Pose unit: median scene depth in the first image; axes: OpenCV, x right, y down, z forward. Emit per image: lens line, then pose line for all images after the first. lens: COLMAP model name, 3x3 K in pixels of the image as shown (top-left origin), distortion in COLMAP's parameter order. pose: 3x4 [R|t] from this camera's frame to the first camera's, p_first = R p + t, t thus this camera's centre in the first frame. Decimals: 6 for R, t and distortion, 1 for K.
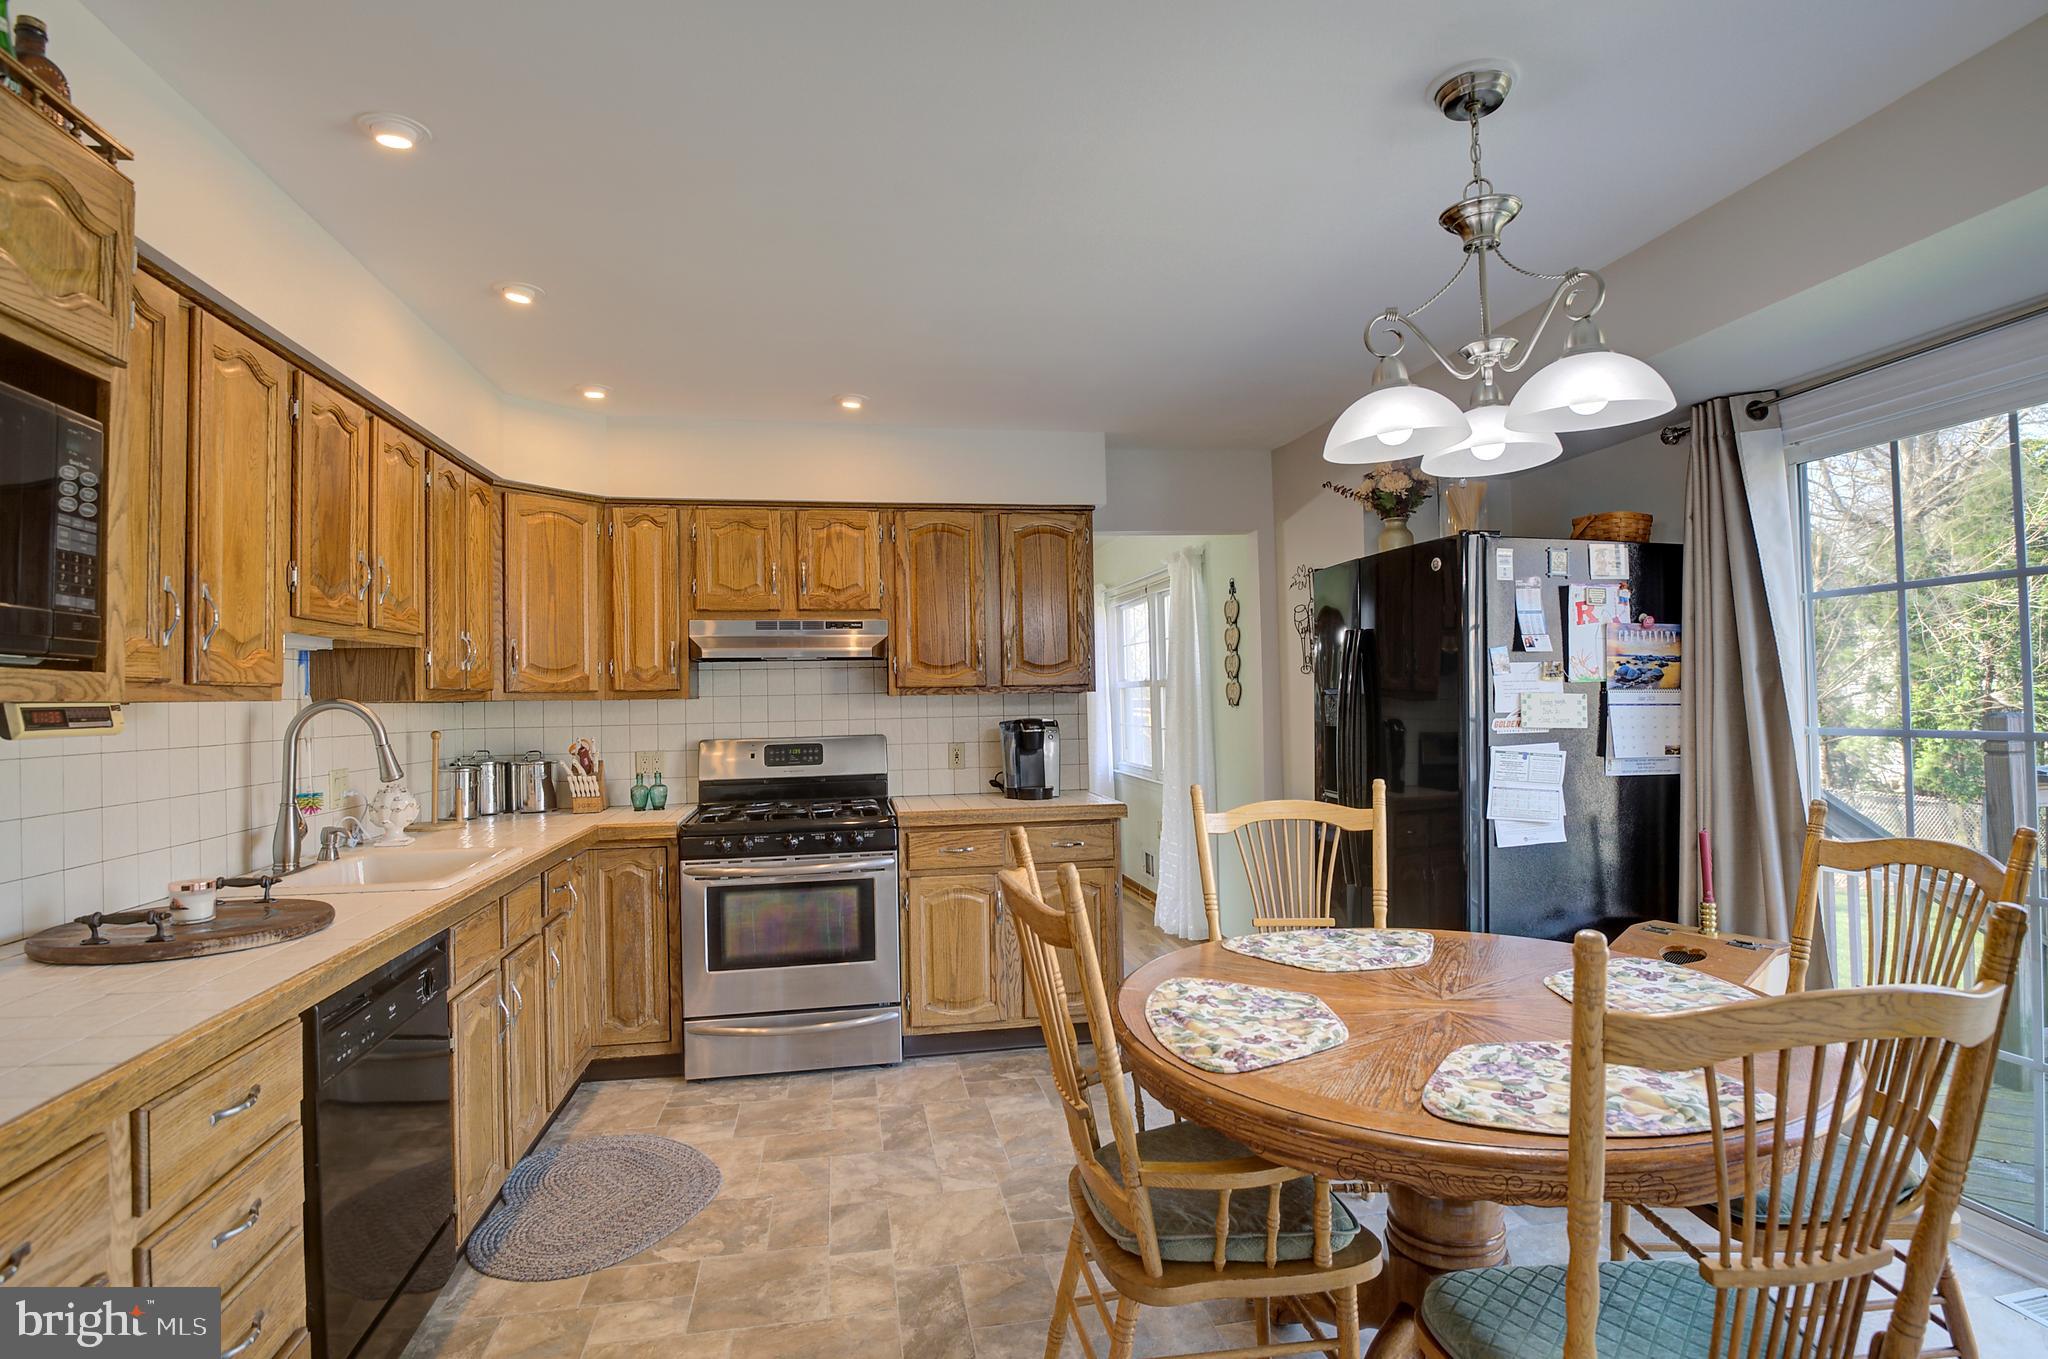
lens RADIAL K [[1037.0, 0, 1028.2], [0, 1037.0, 670.0], [0, 0, 1]] dist [-0.025866, -0.001797]
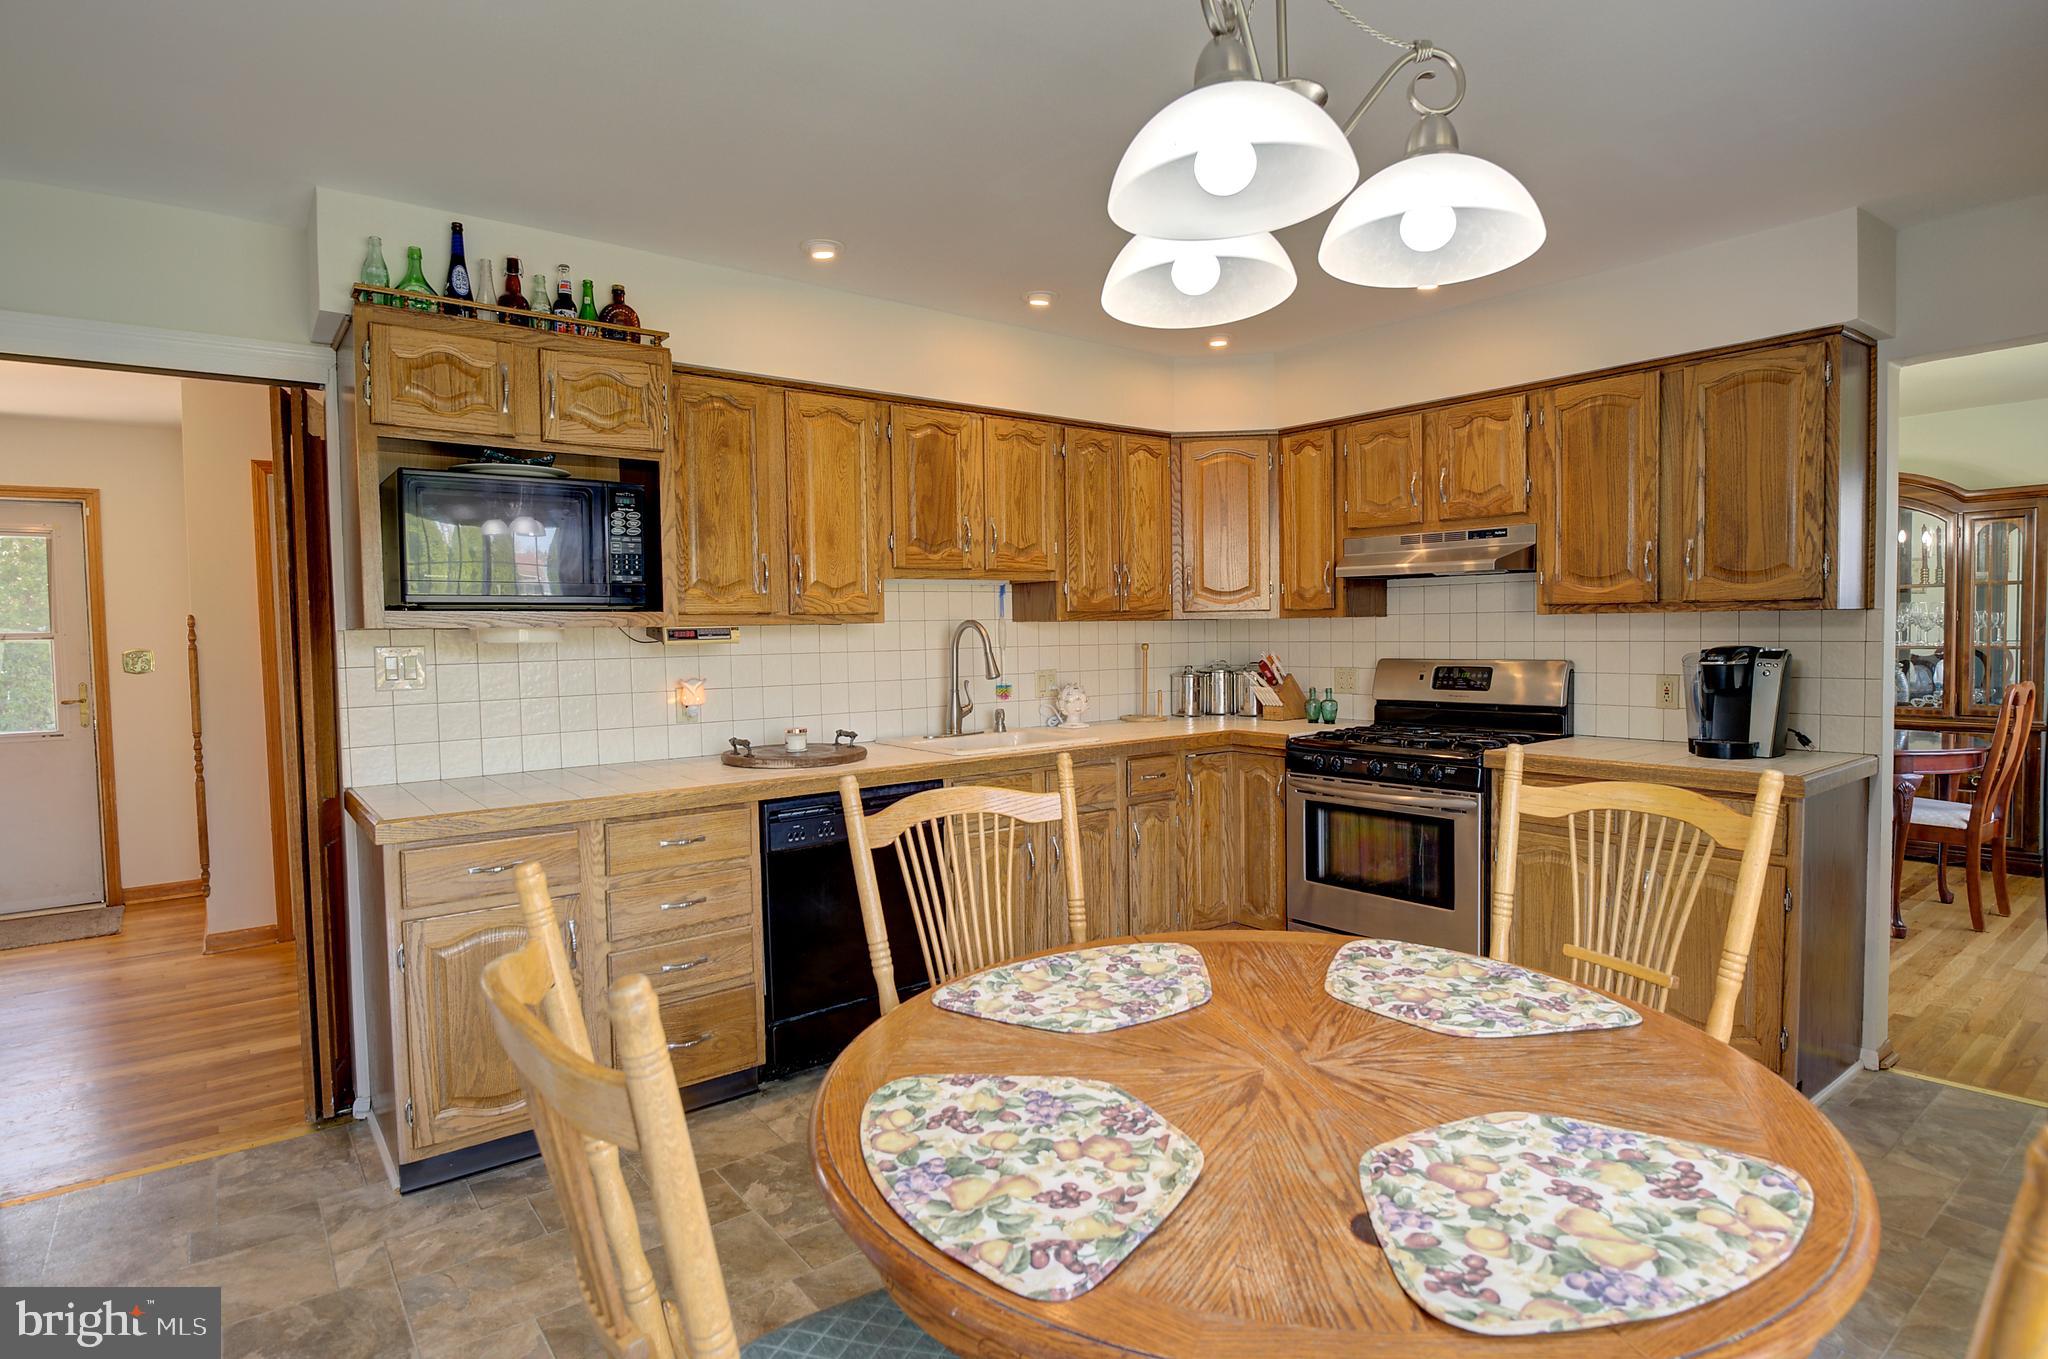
lens RADIAL K [[1061.4, 0, 1026.5], [0, 1061.4, 673.4], [0, 0, 1]] dist [-0.022367, -0.000379]
pose [[0.465991, 0.050946, -0.883321, 0.489568], [0.030098, 0.996850, 0.073372, -0.003314], [0.884277, -0.060777, 0.462990, 0.264092]]
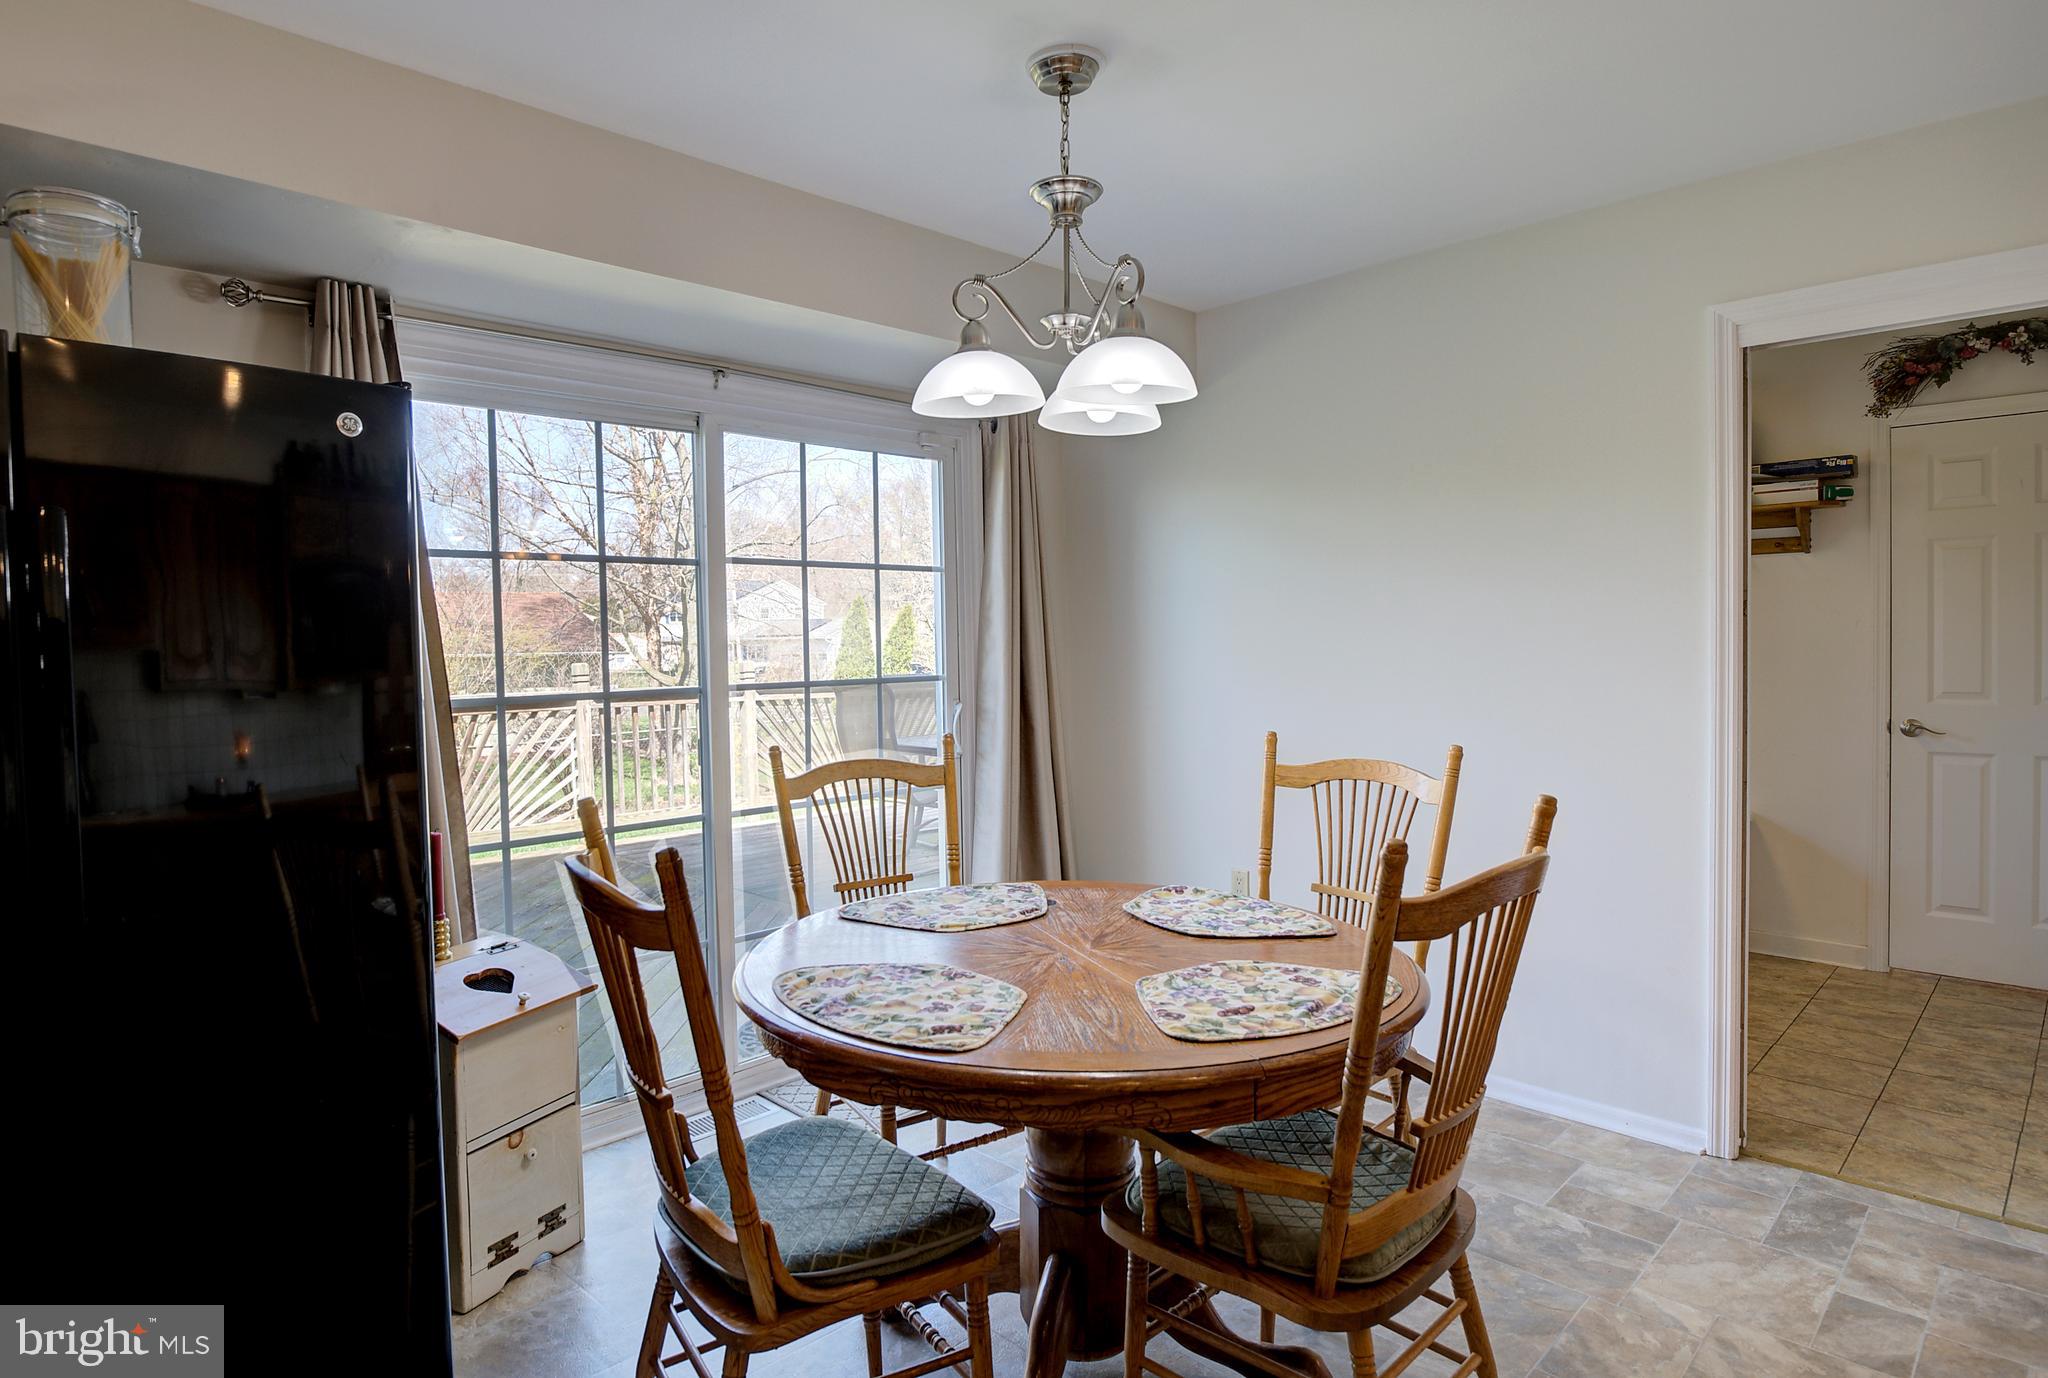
lens RADIAL K [[1119.3, 0, 987.5], [0, 1119.3, 674.0], [0, 0, 1]] dist [-0.000268, -0.000066]
pose [[-0.555491, 0.003671, 0.831515, -0.236368], [0.008632, 0.999962, 0.001352, 0.026496], [-0.831478, 0.007928, -0.555501, 0.859162]]
